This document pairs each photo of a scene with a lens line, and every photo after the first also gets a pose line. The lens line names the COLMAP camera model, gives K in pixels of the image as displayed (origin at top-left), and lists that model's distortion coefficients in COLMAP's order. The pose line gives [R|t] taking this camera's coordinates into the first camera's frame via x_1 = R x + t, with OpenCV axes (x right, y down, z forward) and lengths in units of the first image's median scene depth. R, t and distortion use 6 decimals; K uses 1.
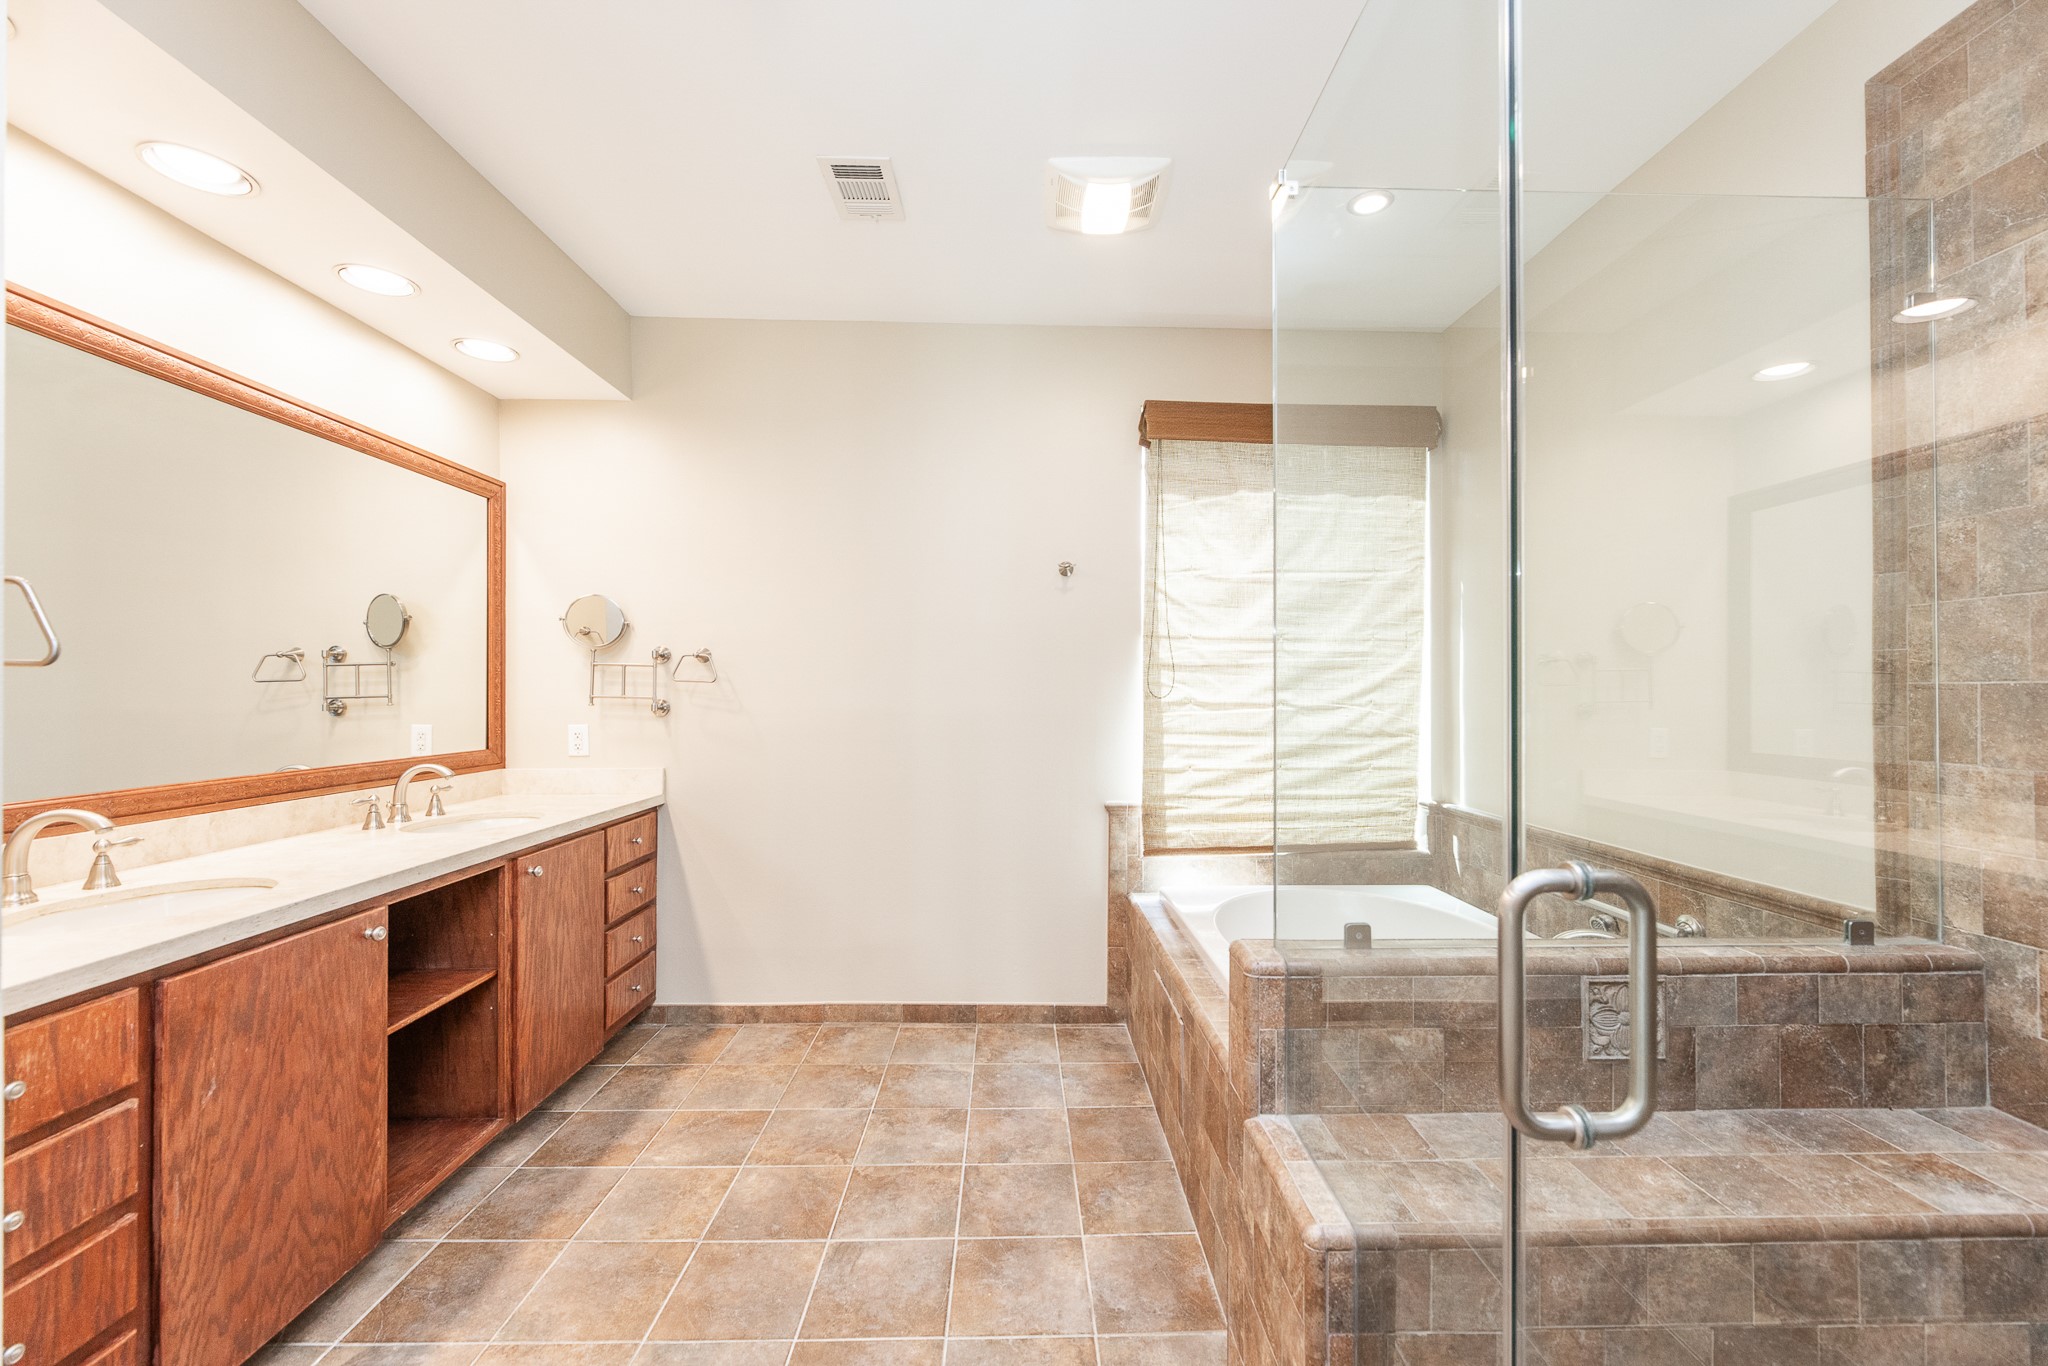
lens RADIAL K [[821.3, 0, 1038.1], [0, 821.3, 682.5], [0, 0, 1]] dist [-0.000788, 0.000183]
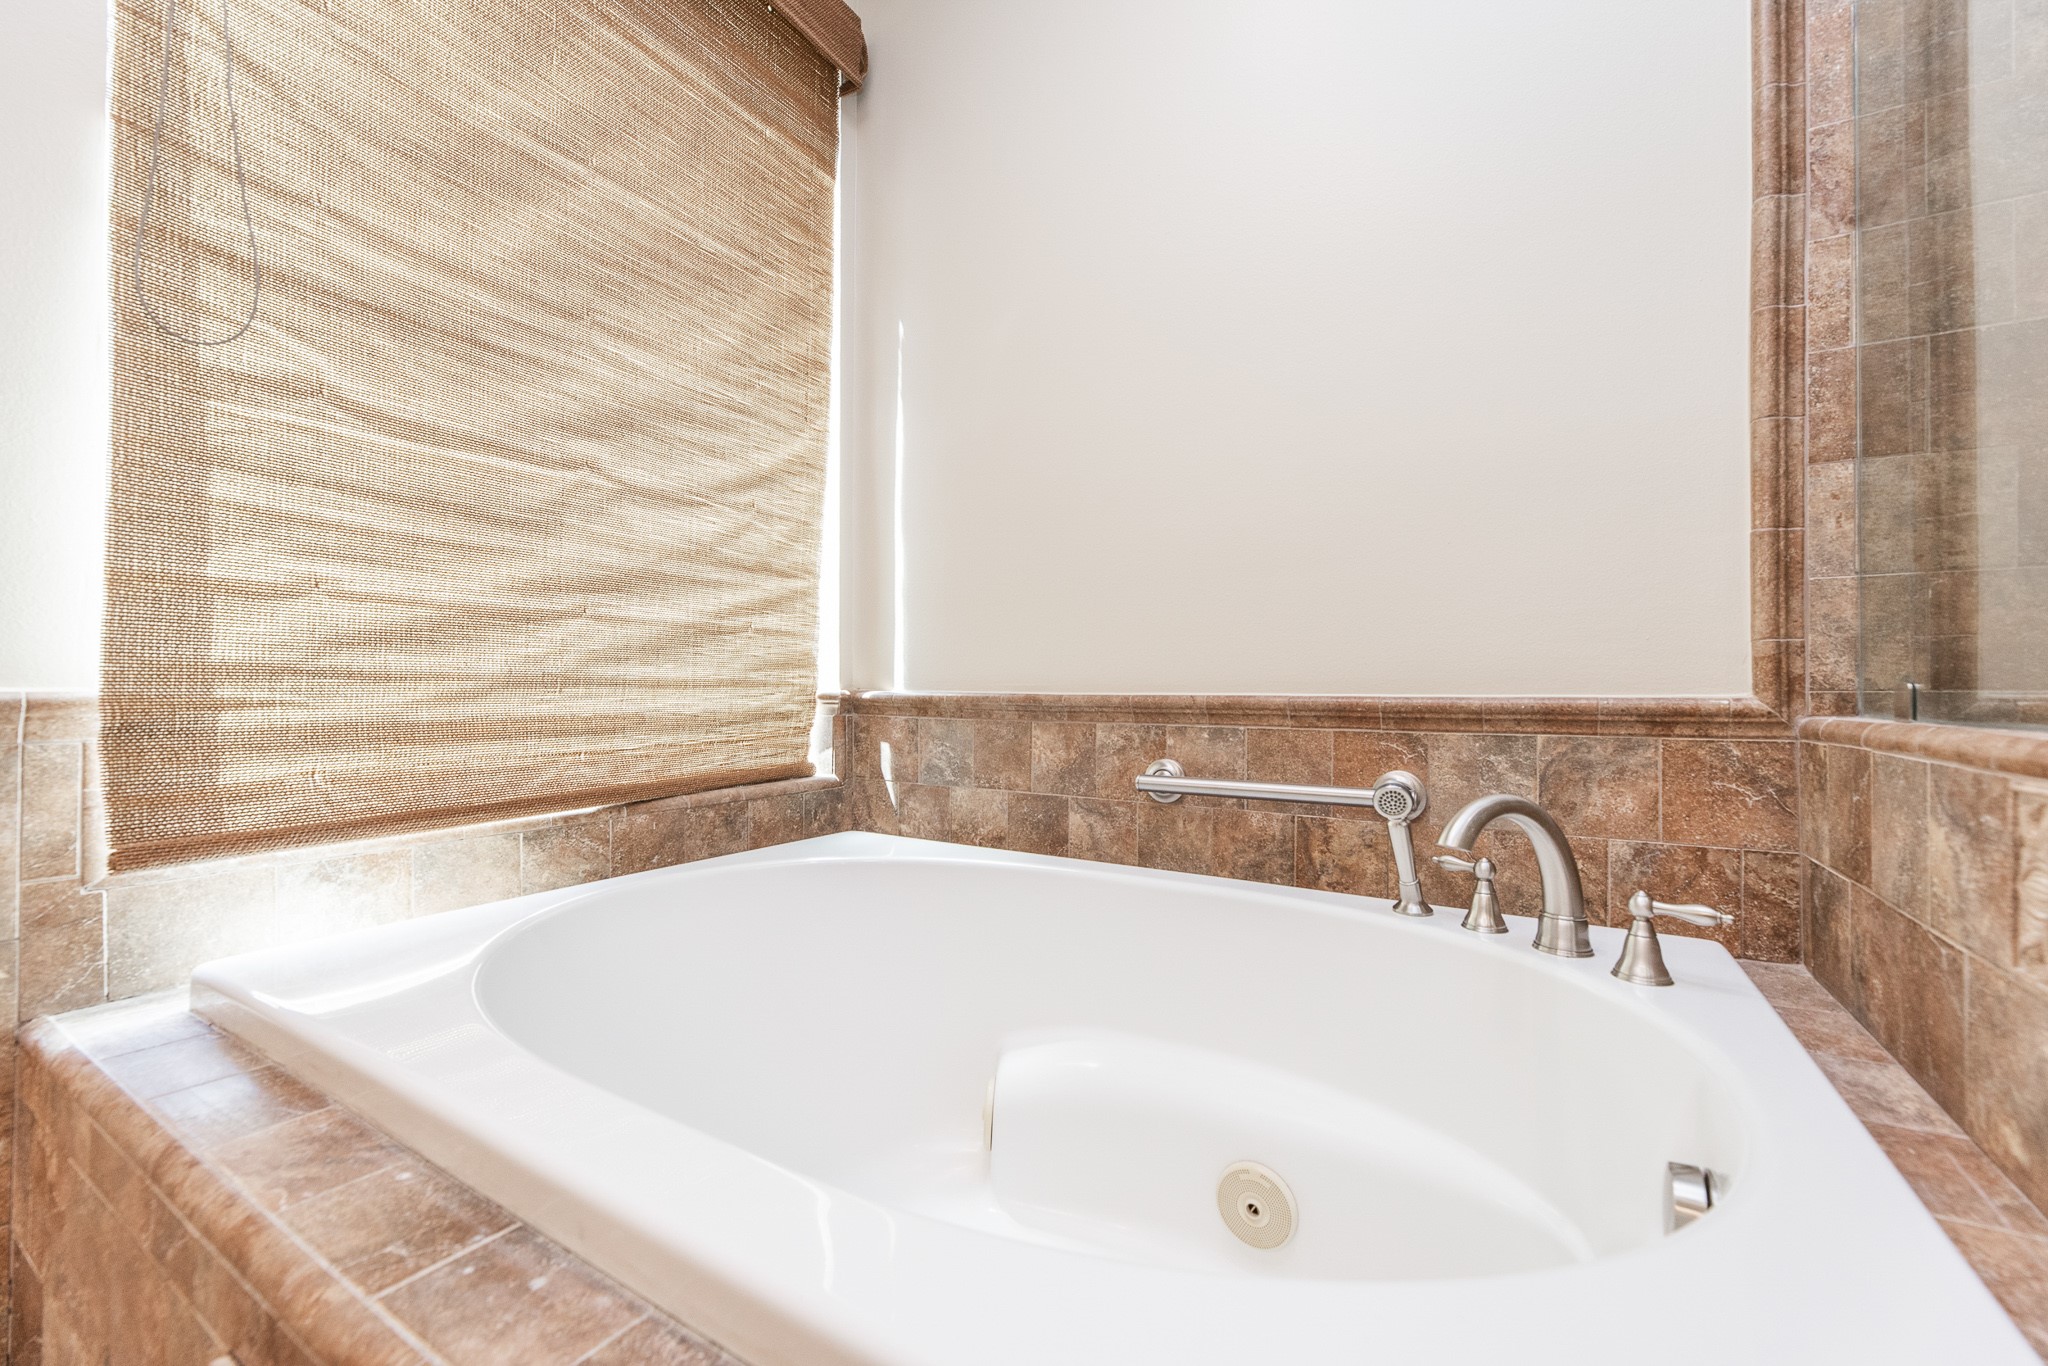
lens RADIAL K [[816.0, 0, 1039.6], [0, 816.0, 684.4], [0, 0, 1]] dist [-0.001043, -0.000310]
pose [[0.539913, 0.007155, 0.841691, 0.107329], [-0.011836, 0.999930, -0.000908, 0.235136], [-0.841638, -0.009472, 0.539959, 0.955418]]
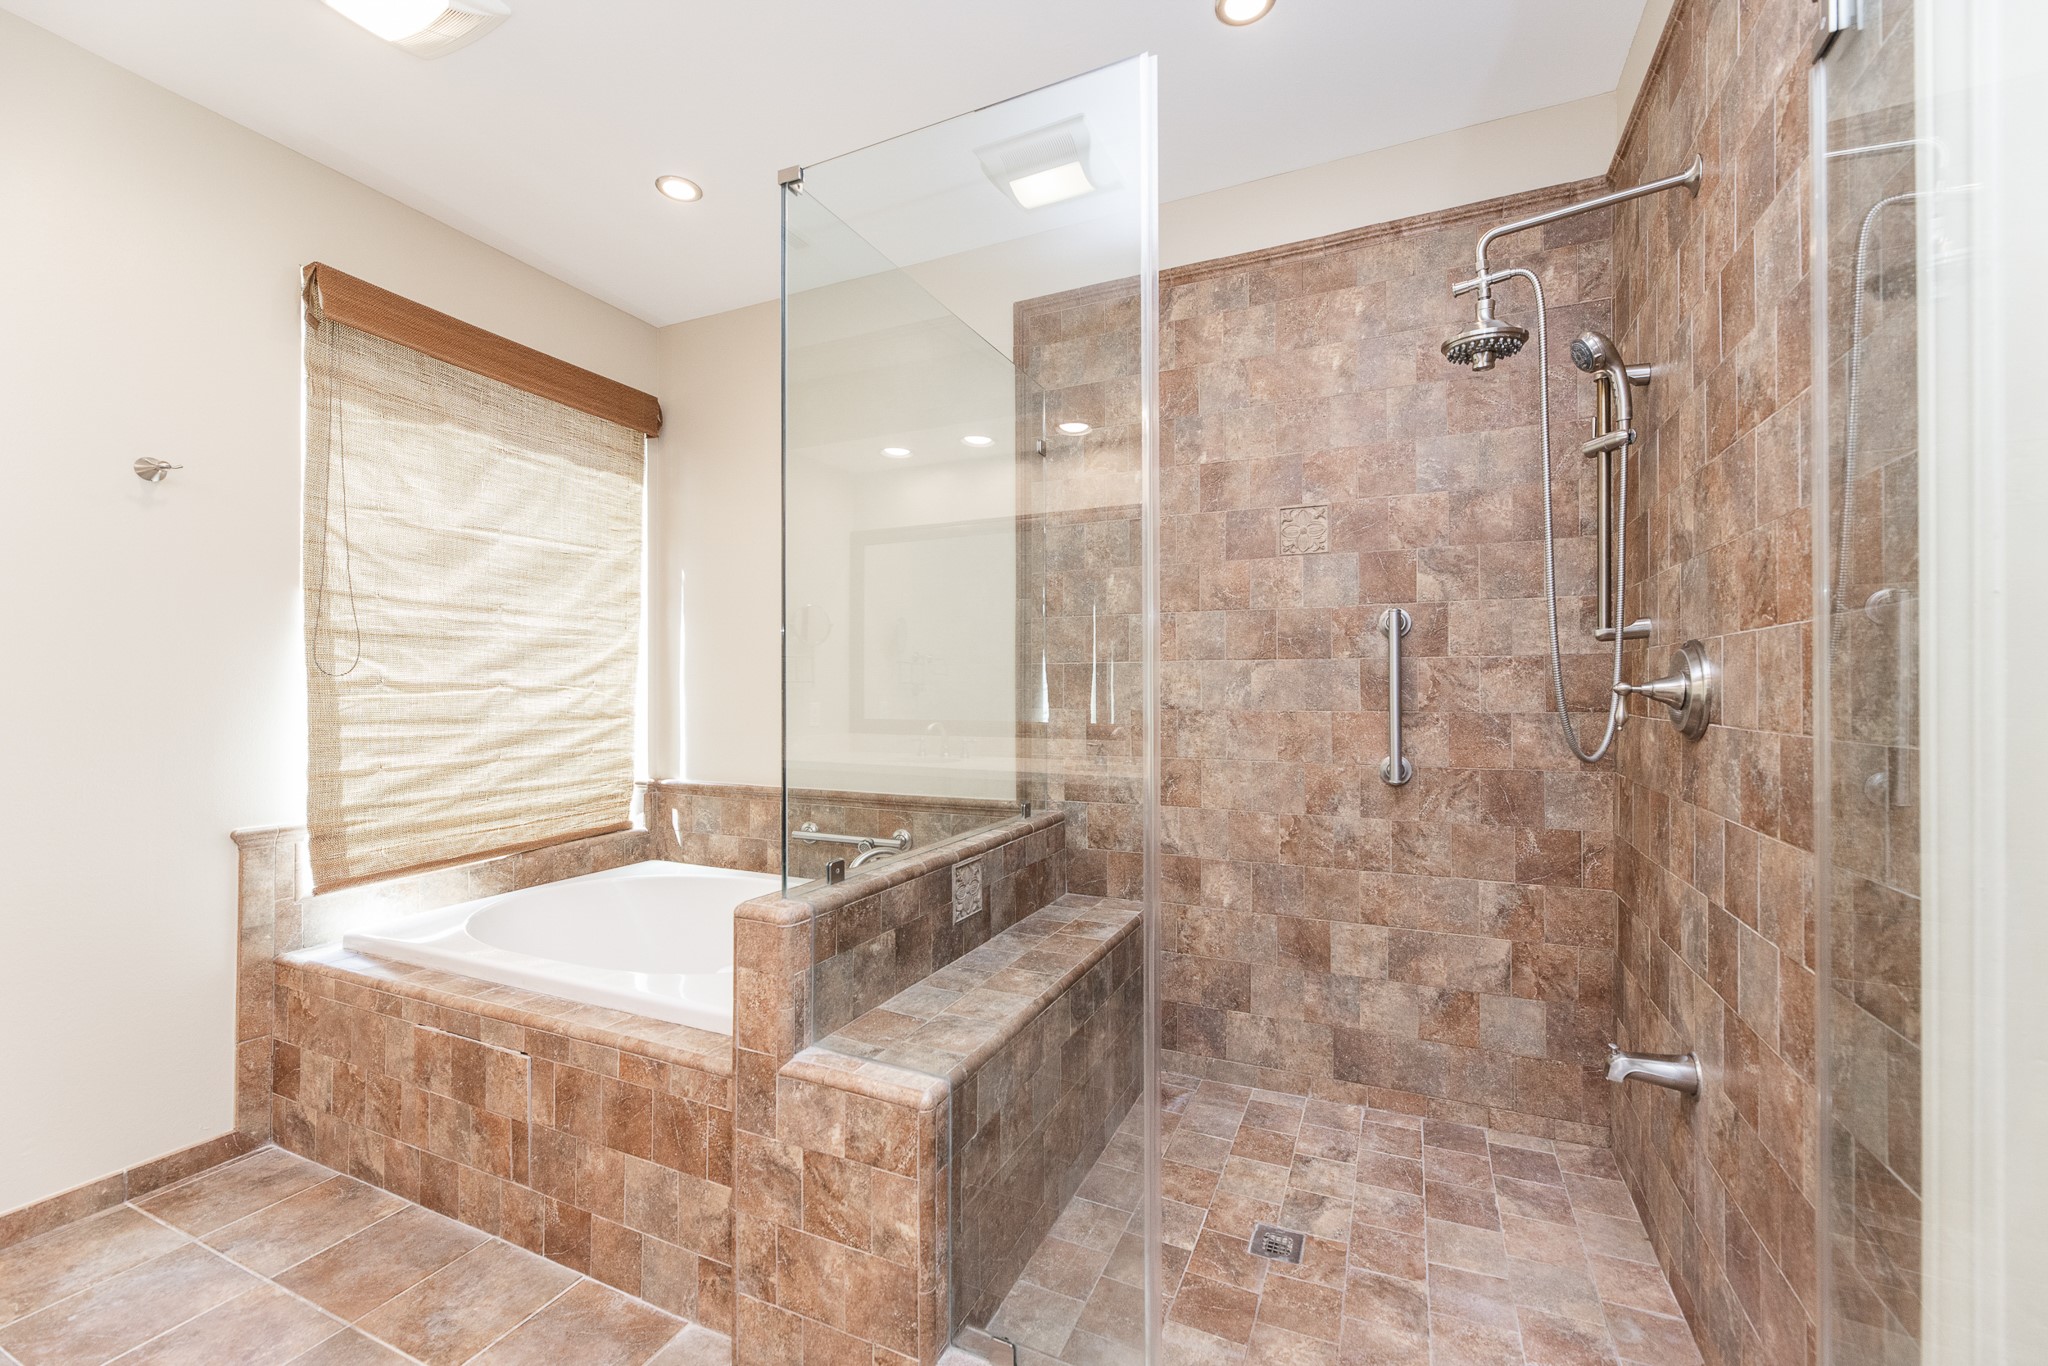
lens RADIAL K [[821.3, 0, 1038.1], [0, 821.3, 682.5], [0, 0, 1]] dist [-0.000788, 0.000183]
pose [[0.436294, 0.003890, 0.899796, -0.396391], [-0.007611, 0.999971, -0.000633, 0.033921], [-0.899772, -0.006572, 0.436311, 0.191672]]
